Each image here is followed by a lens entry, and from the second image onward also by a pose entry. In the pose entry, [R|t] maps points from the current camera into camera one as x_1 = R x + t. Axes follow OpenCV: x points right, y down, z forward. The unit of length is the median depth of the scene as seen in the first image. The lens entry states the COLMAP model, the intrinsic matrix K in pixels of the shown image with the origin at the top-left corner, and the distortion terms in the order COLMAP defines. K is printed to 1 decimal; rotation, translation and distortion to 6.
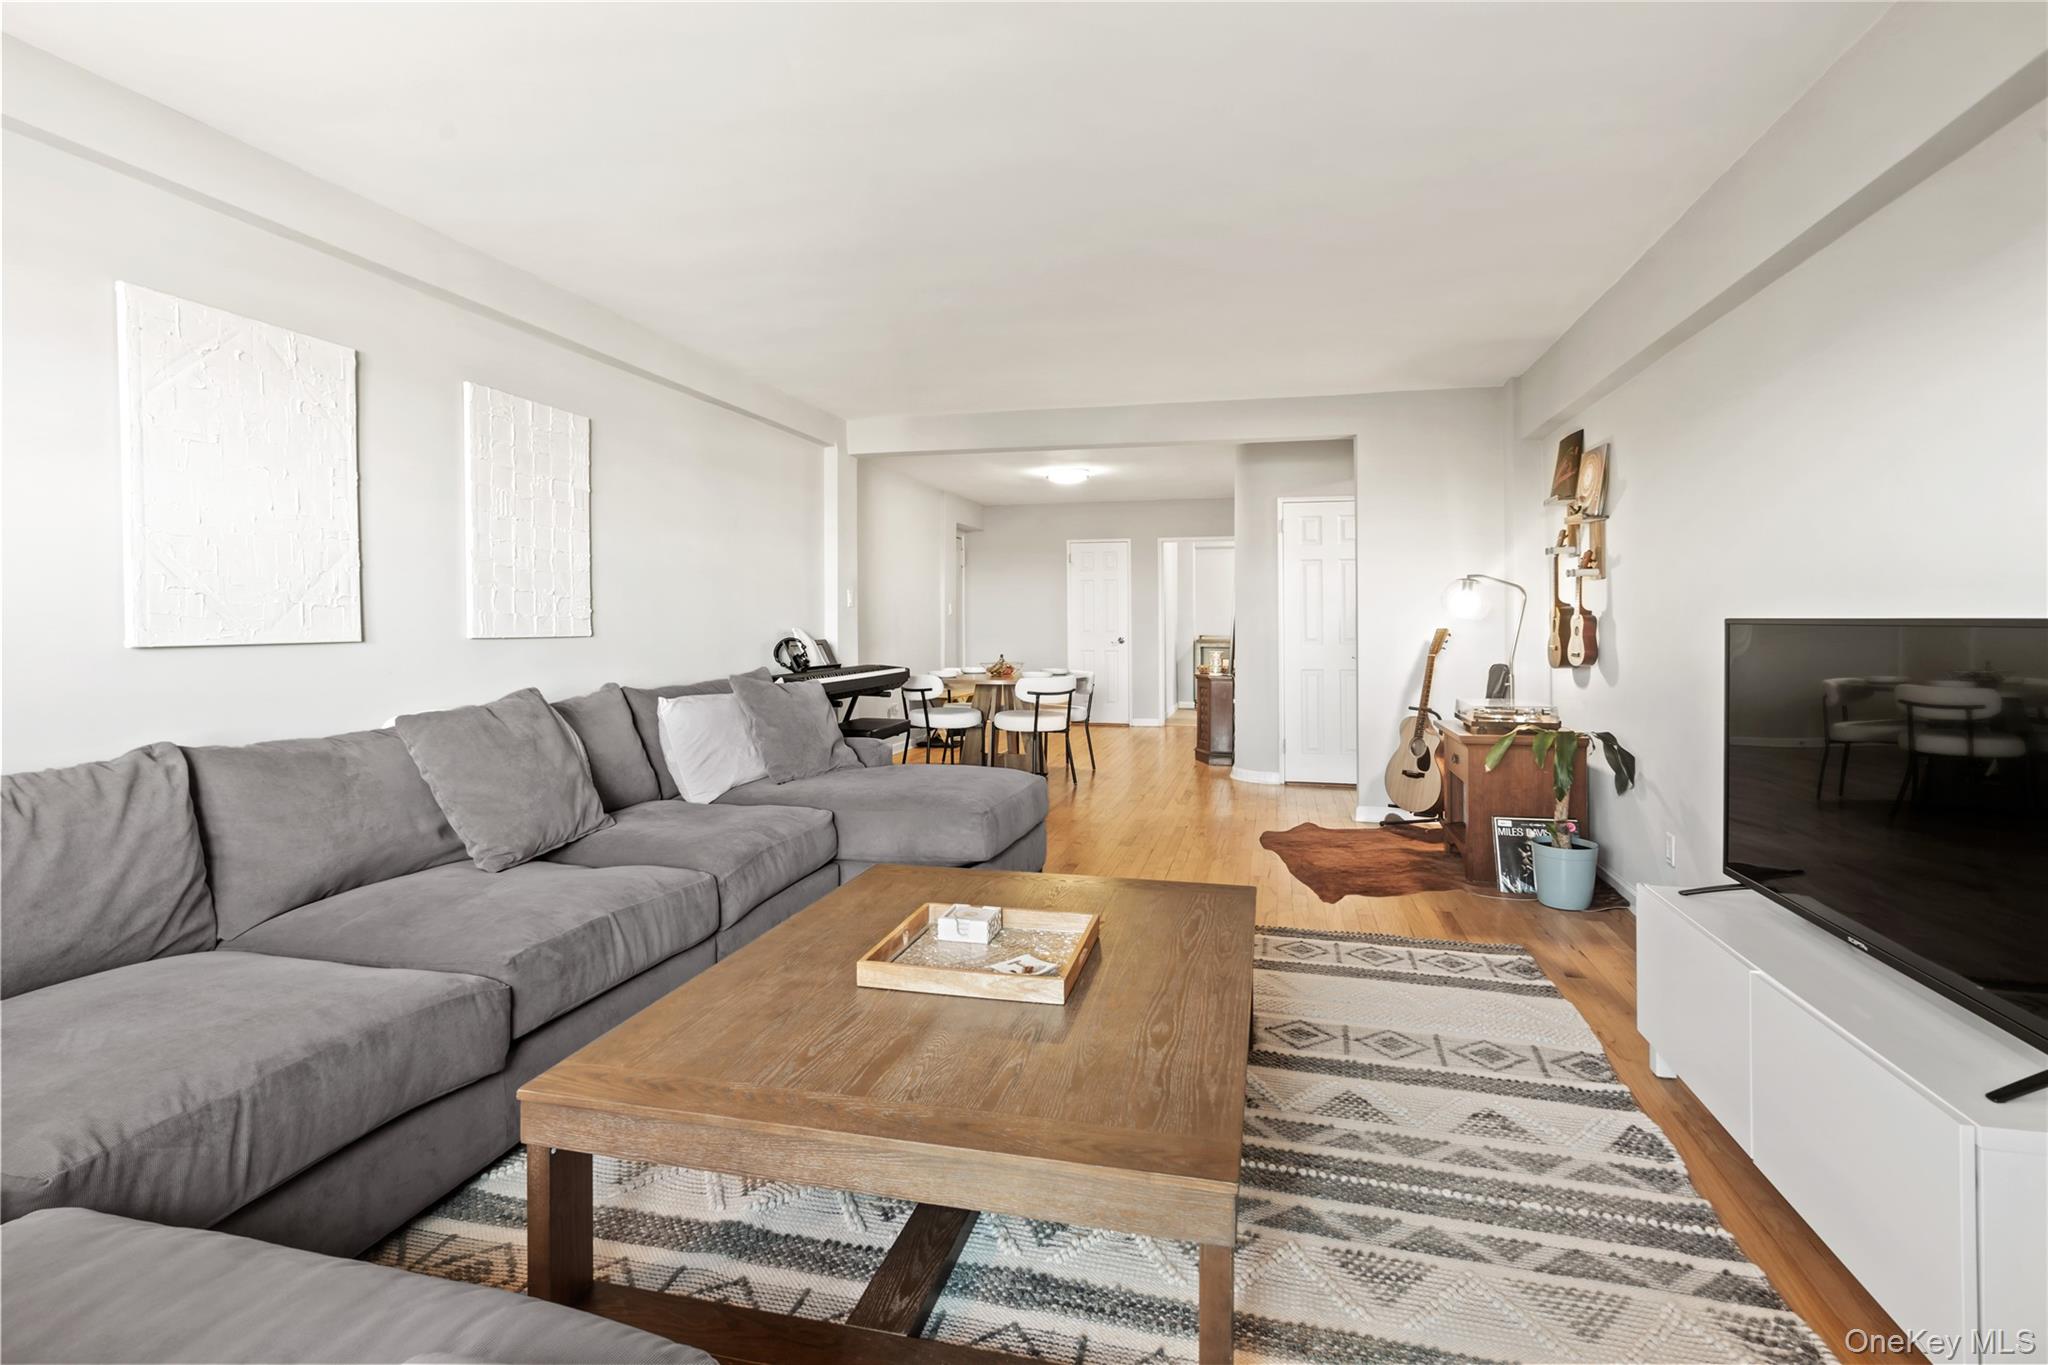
lens RADIAL K [[984.2, 0, 1037.1], [0, 984.2, 685.6], [0, 0, 1]] dist [-0.009538, 0.000400]
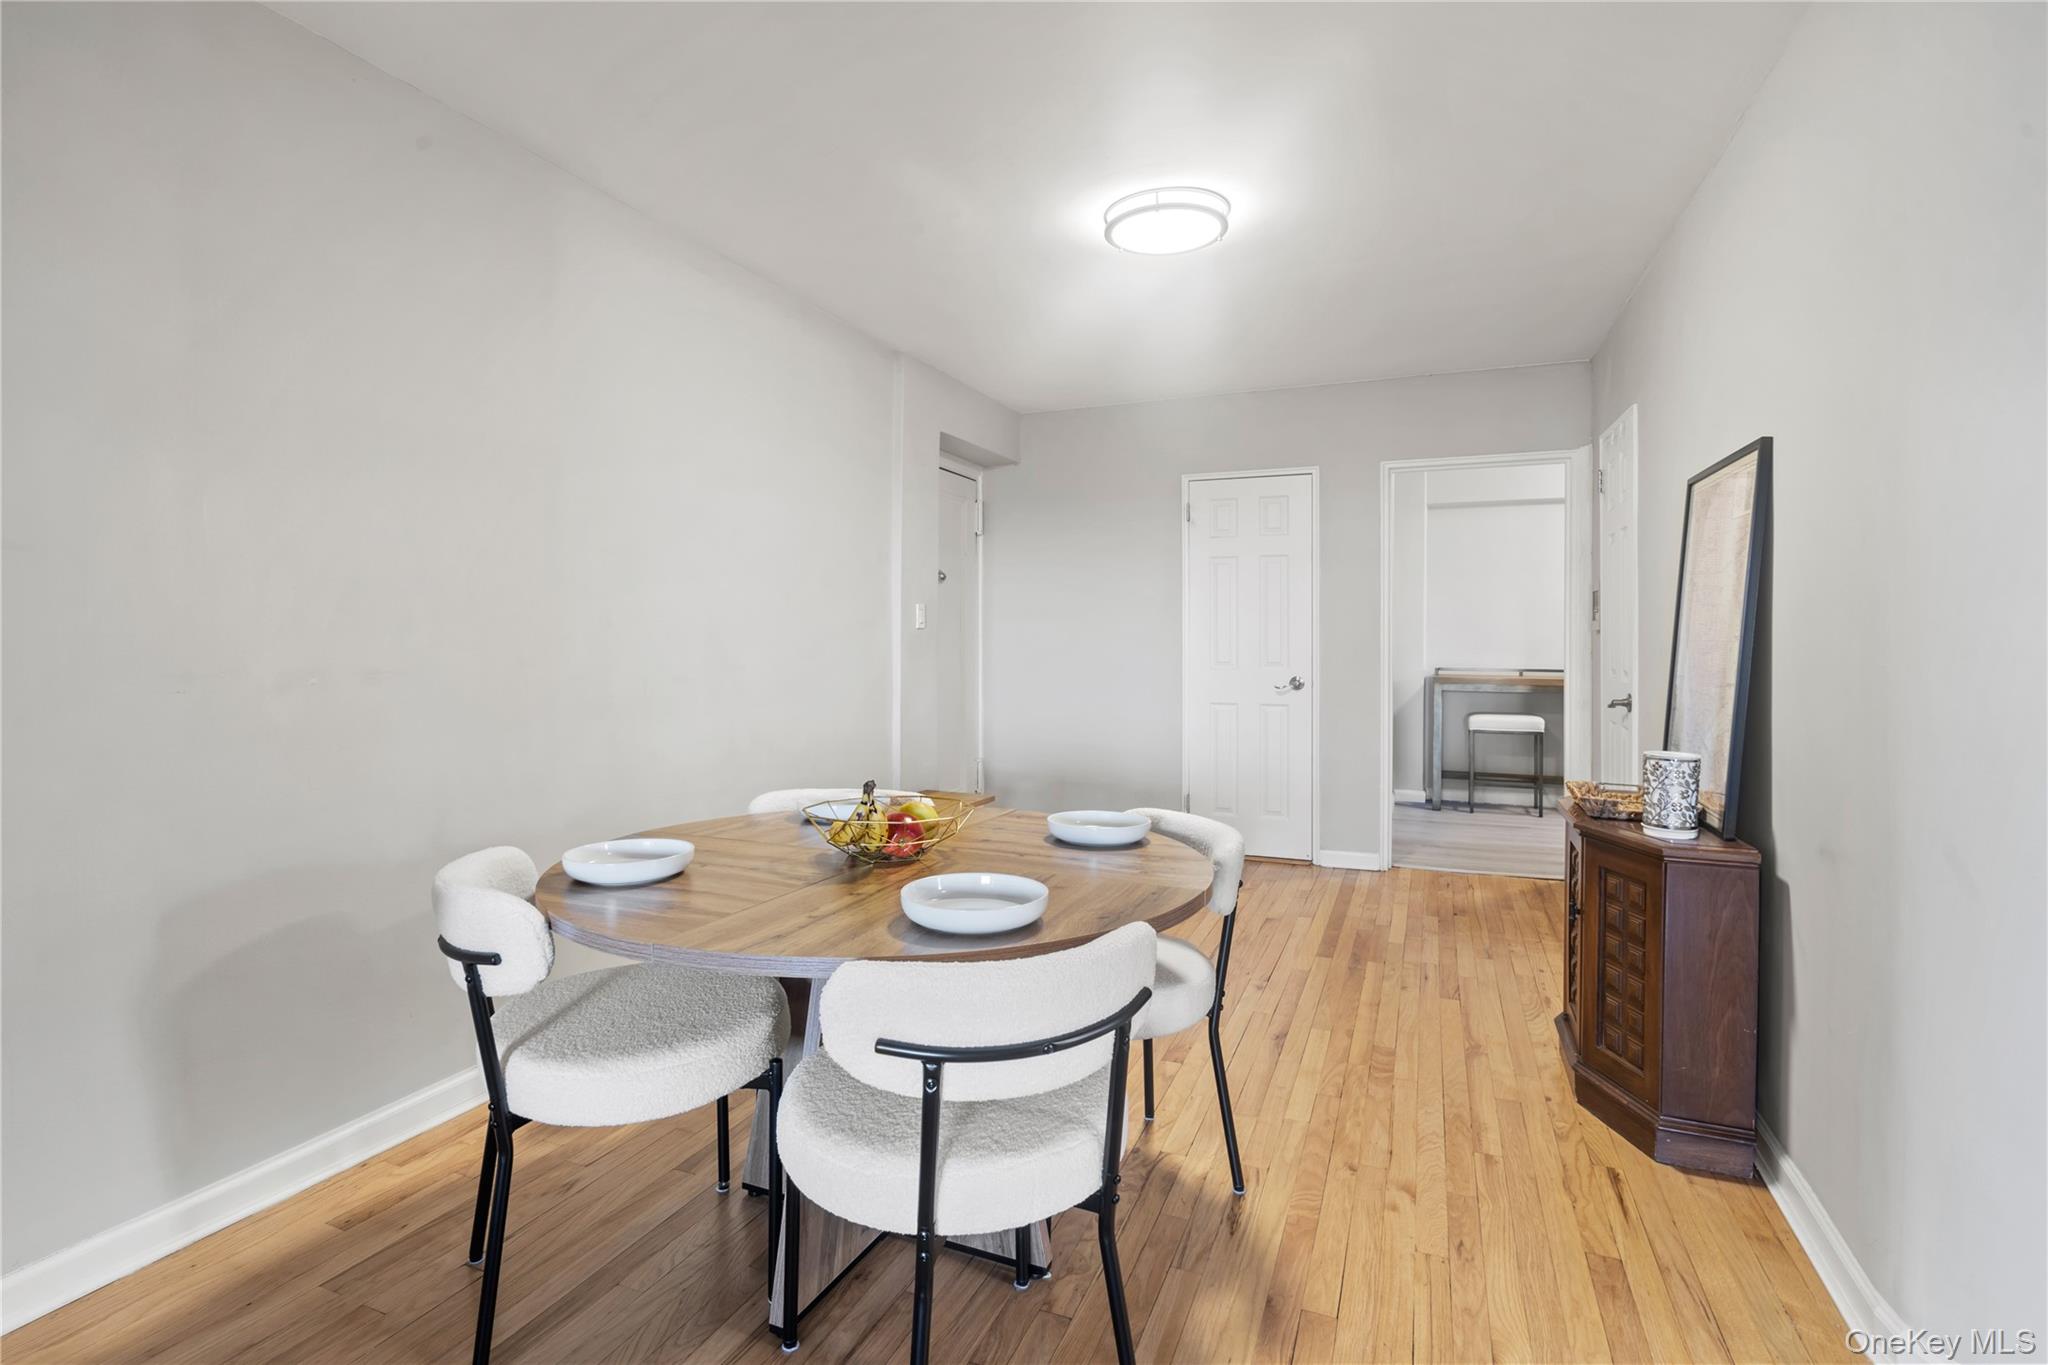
lens RADIAL K [[984.2, 0, 1037.1], [0, 984.2, 685.6], [0, 0, 1]] dist [-0.009538, 0.000400]
pose [[0.989782, 0.008820, -0.142316, 0.044469], [-0.011264, 0.999802, -0.016377, -0.055624], [0.142144, 0.017813, 0.989686, 0.793705]]
